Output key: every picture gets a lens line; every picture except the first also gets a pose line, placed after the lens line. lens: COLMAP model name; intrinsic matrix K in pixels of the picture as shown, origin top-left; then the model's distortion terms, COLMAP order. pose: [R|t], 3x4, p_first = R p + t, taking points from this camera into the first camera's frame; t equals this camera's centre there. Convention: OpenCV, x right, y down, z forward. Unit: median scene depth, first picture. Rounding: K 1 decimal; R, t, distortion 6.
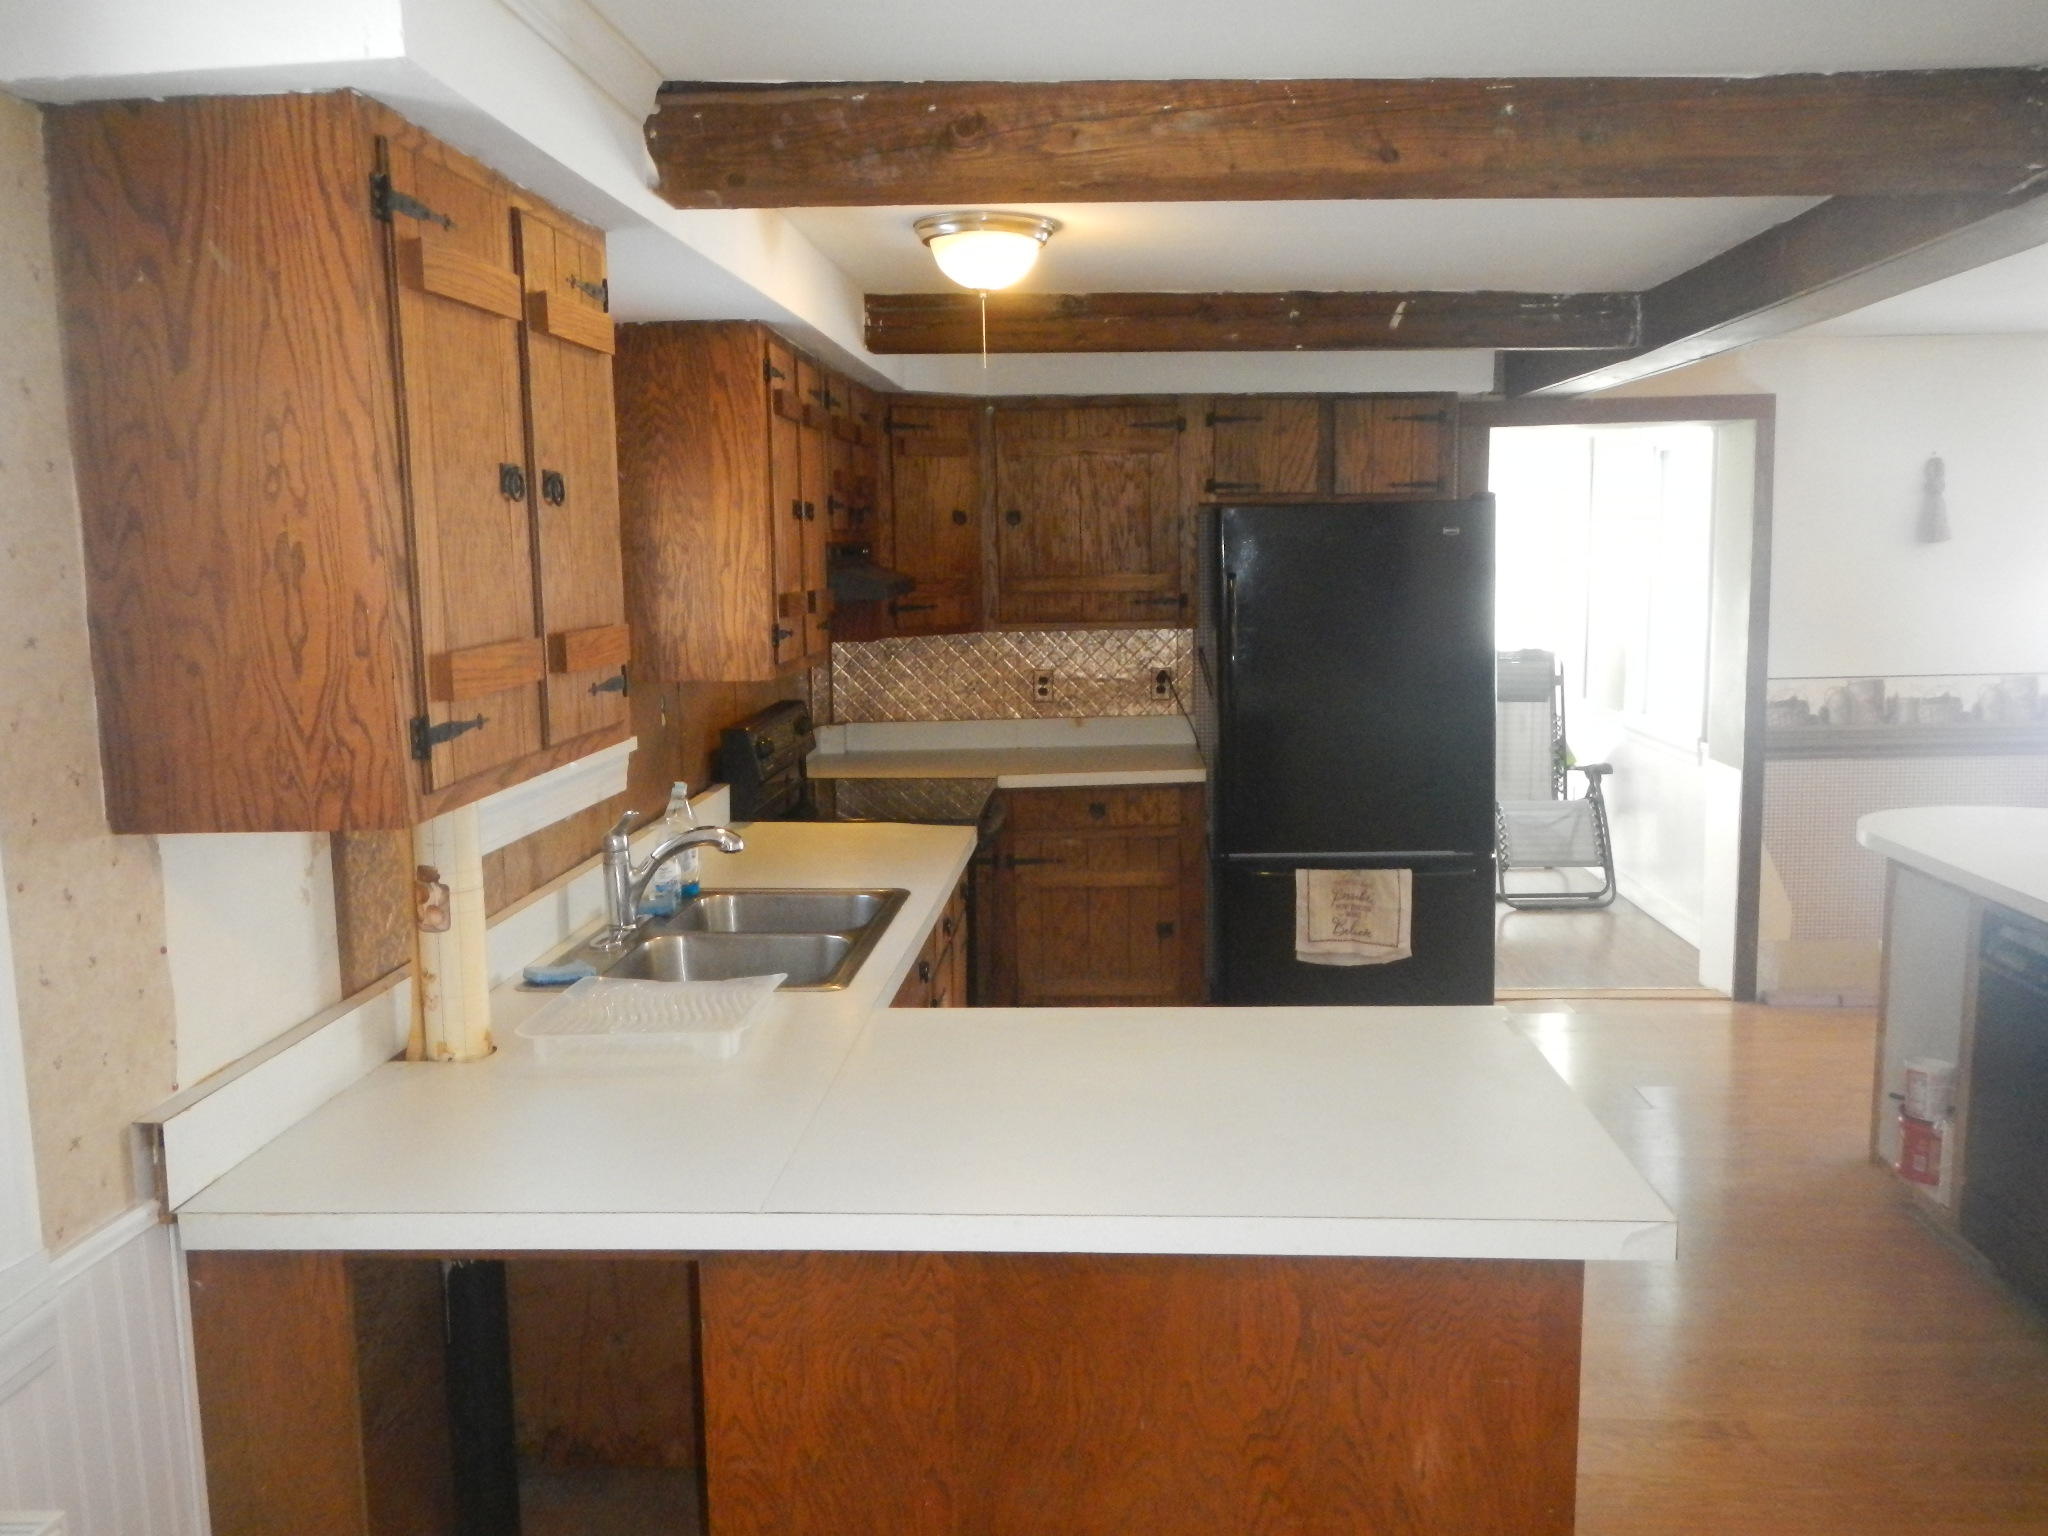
lens RADIAL K [[1703.8, 0, 1047.0], [0, 1703.8, 752.5], [0, 0, 1]] dist [-0.004406, 0.006916]
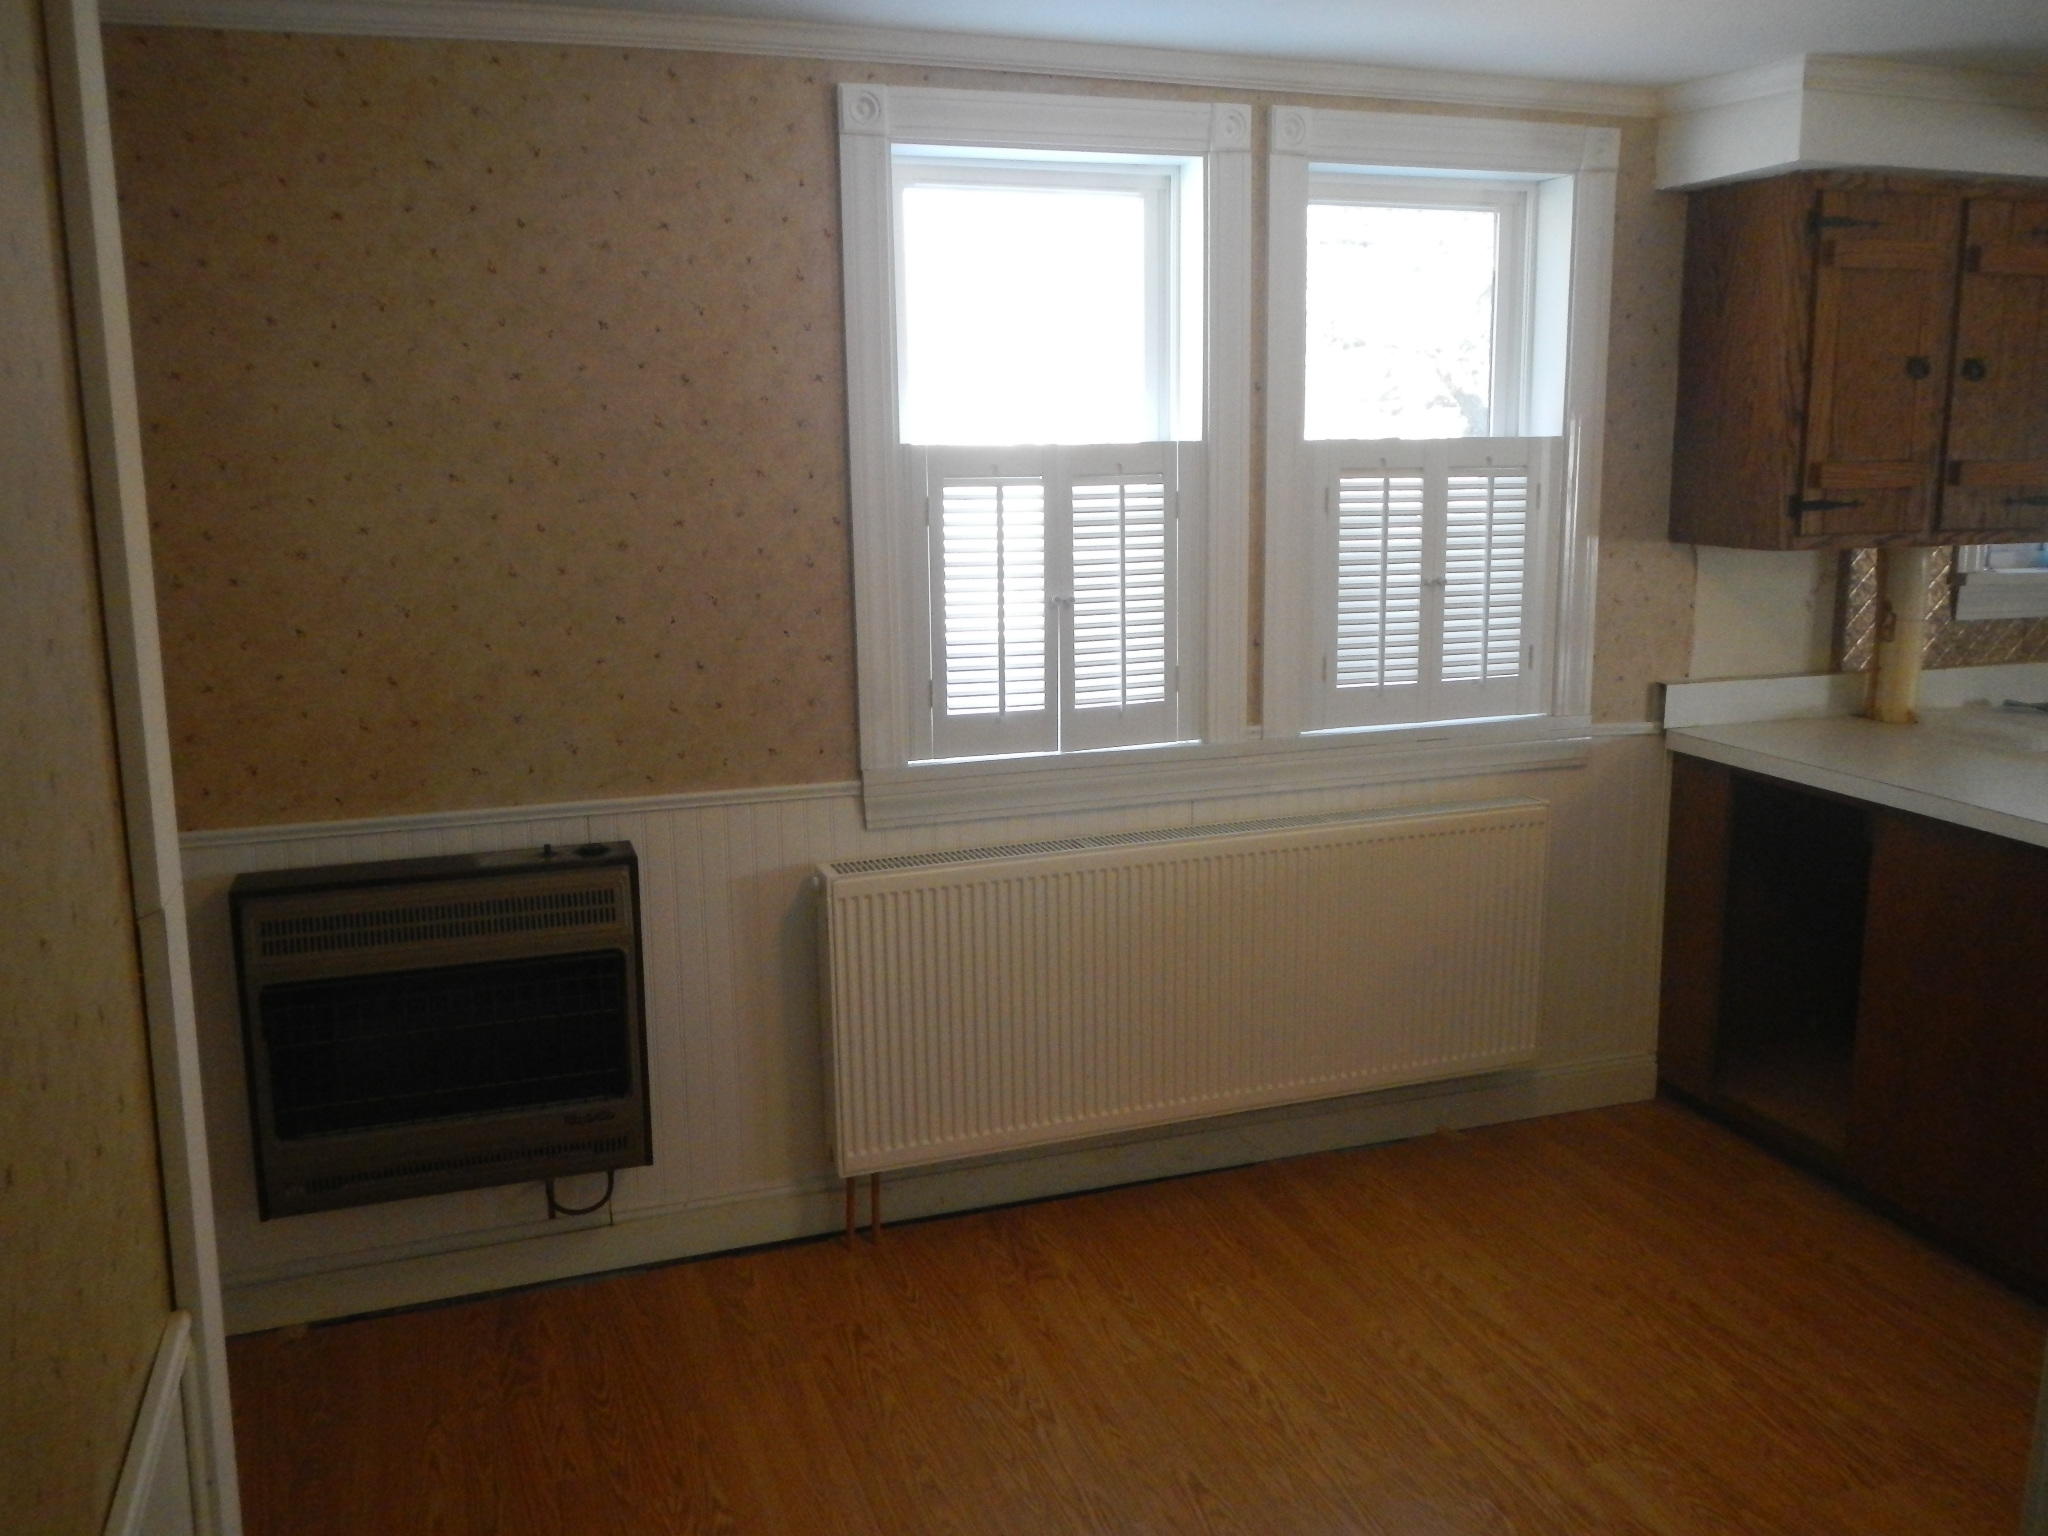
lens RADIAL K [[1703.8, 0, 1047.0], [0, 1703.8, 752.5], [0, 0, 1]] dist [-0.004406, 0.006916]
pose [[0.391290, 0.187535, -0.900957, 1.054361], [-0.120290, 0.981039, 0.151961, 0.073107], [0.912372, 0.048915, 0.406430, -0.520945]]
